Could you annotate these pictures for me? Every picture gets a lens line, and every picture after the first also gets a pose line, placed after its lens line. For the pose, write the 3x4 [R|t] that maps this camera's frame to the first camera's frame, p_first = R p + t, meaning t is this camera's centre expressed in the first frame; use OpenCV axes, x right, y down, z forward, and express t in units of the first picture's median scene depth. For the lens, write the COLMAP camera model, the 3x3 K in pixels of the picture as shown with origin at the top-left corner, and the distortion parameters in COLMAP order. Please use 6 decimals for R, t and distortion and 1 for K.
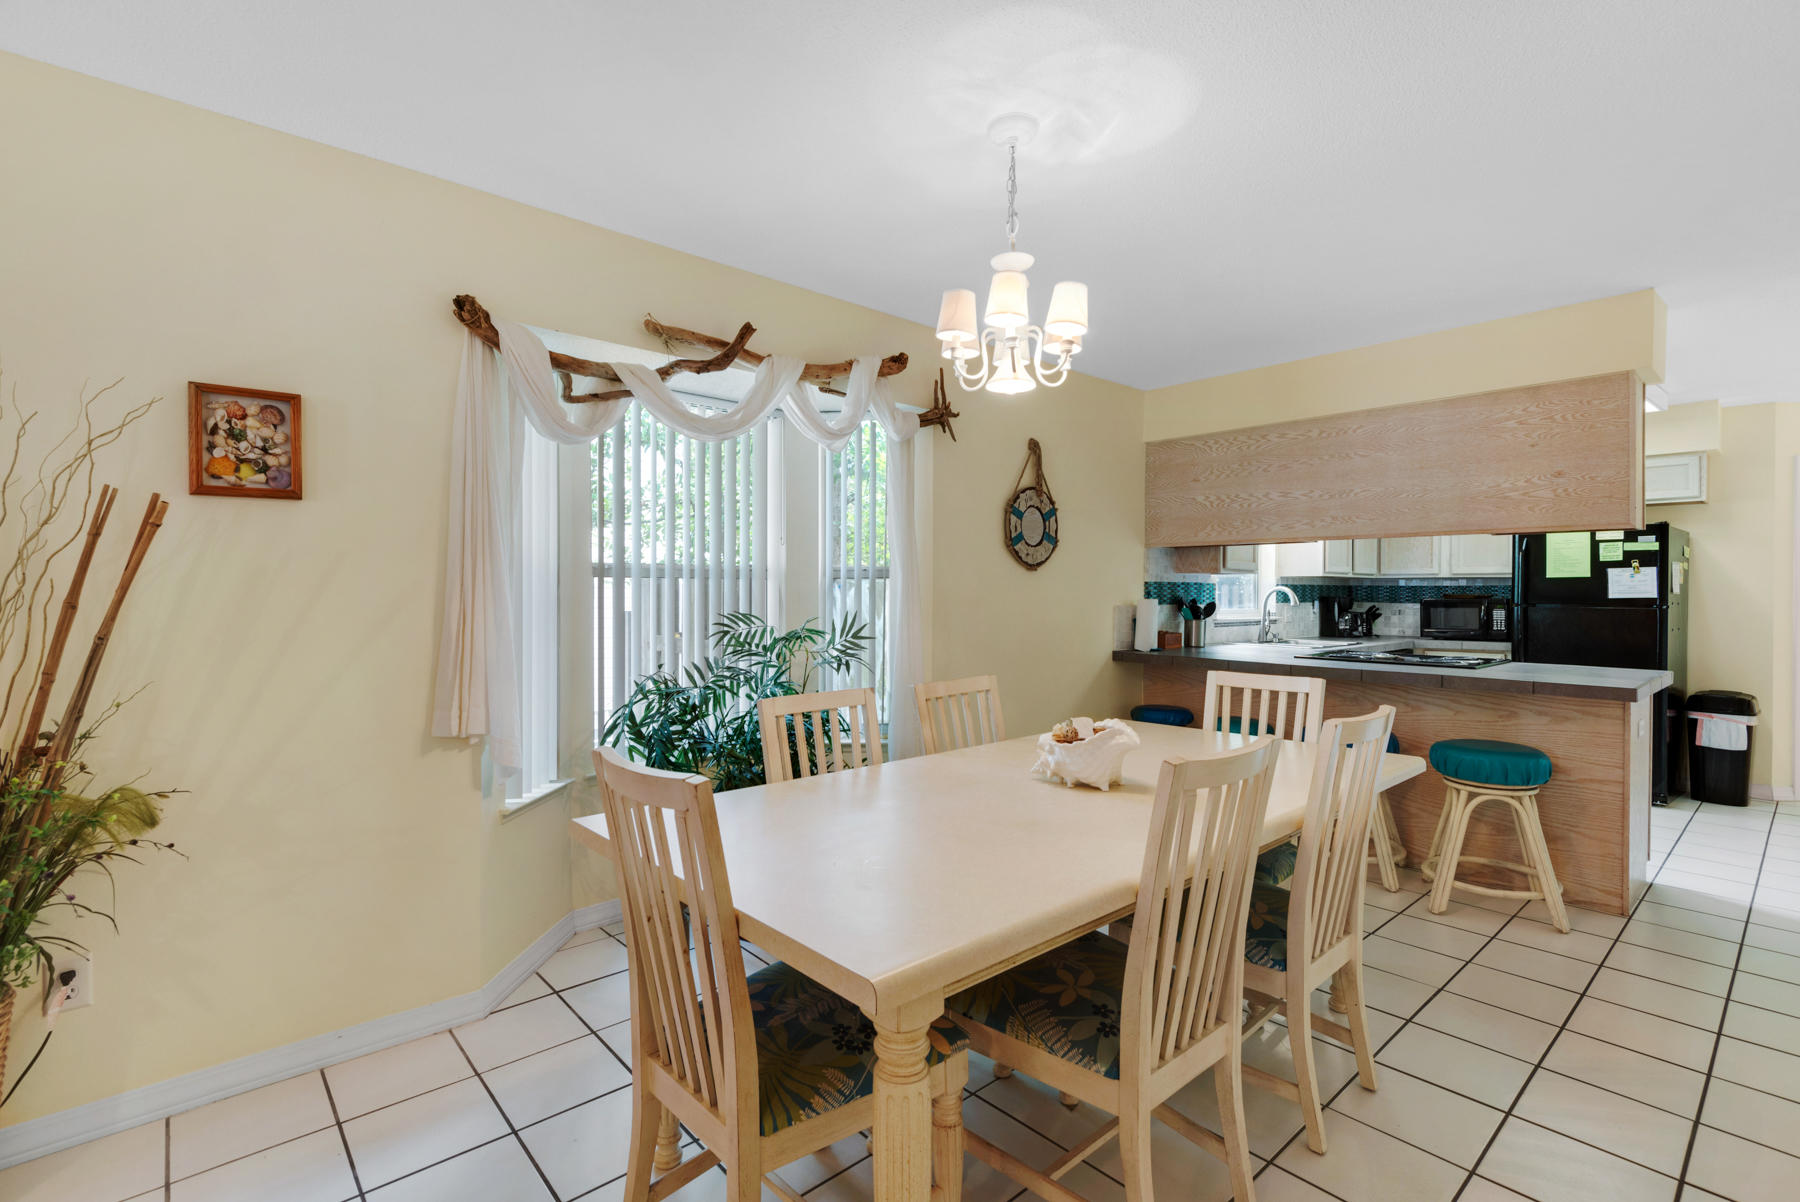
lens RADIAL K [[827.7, 0, 847.1], [0, 827.7, 600.7], [0, 0, 1]] dist [-0.000808, -0.006164]
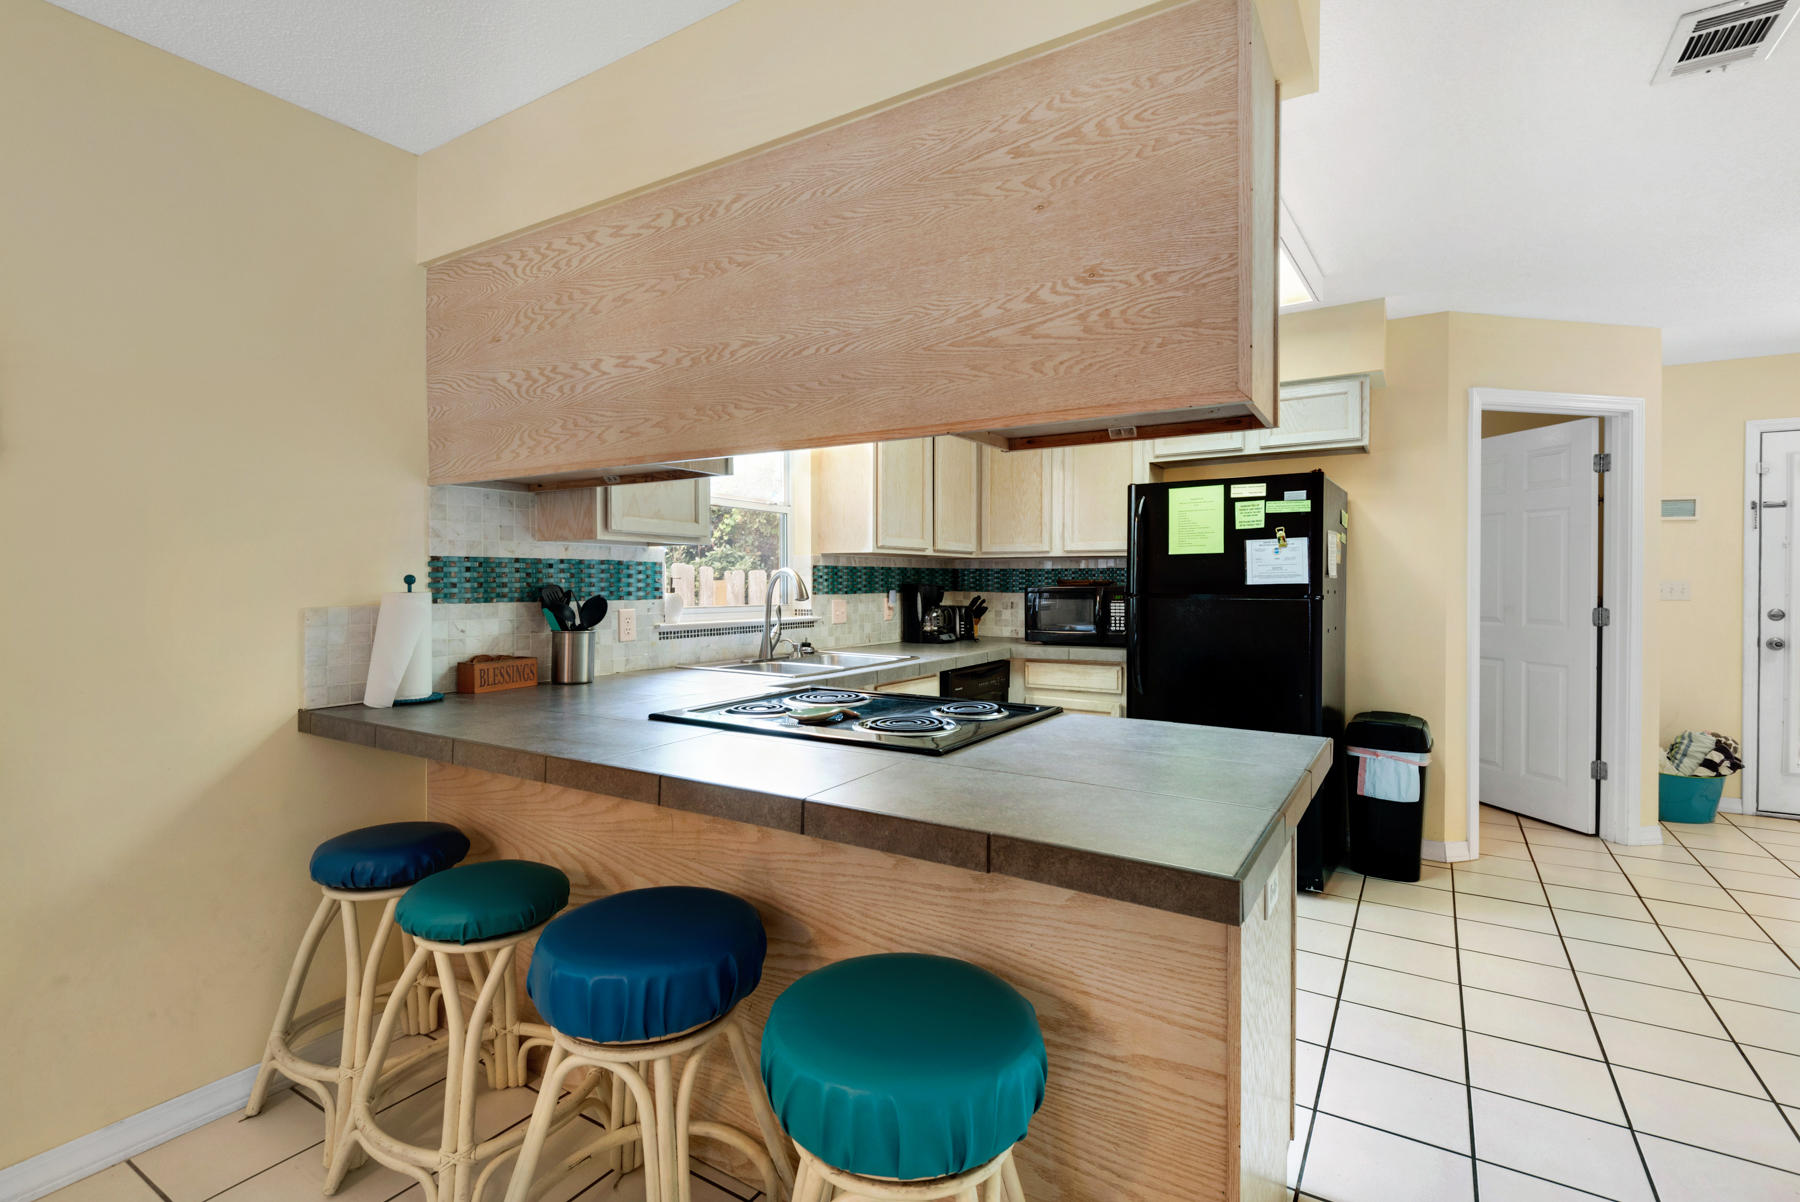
lens RADIAL K [[868.0, 0, 821.8], [0, 868.0, 595.8], [0, 0, 1]] dist [0.034468, -0.019569]
pose [[0.964972, -0.008377, 0.262218, 0.410279], [0.006530, 0.999947, 0.007912, -0.002143], [-0.262271, -0.005922, 0.964976, 0.410441]]
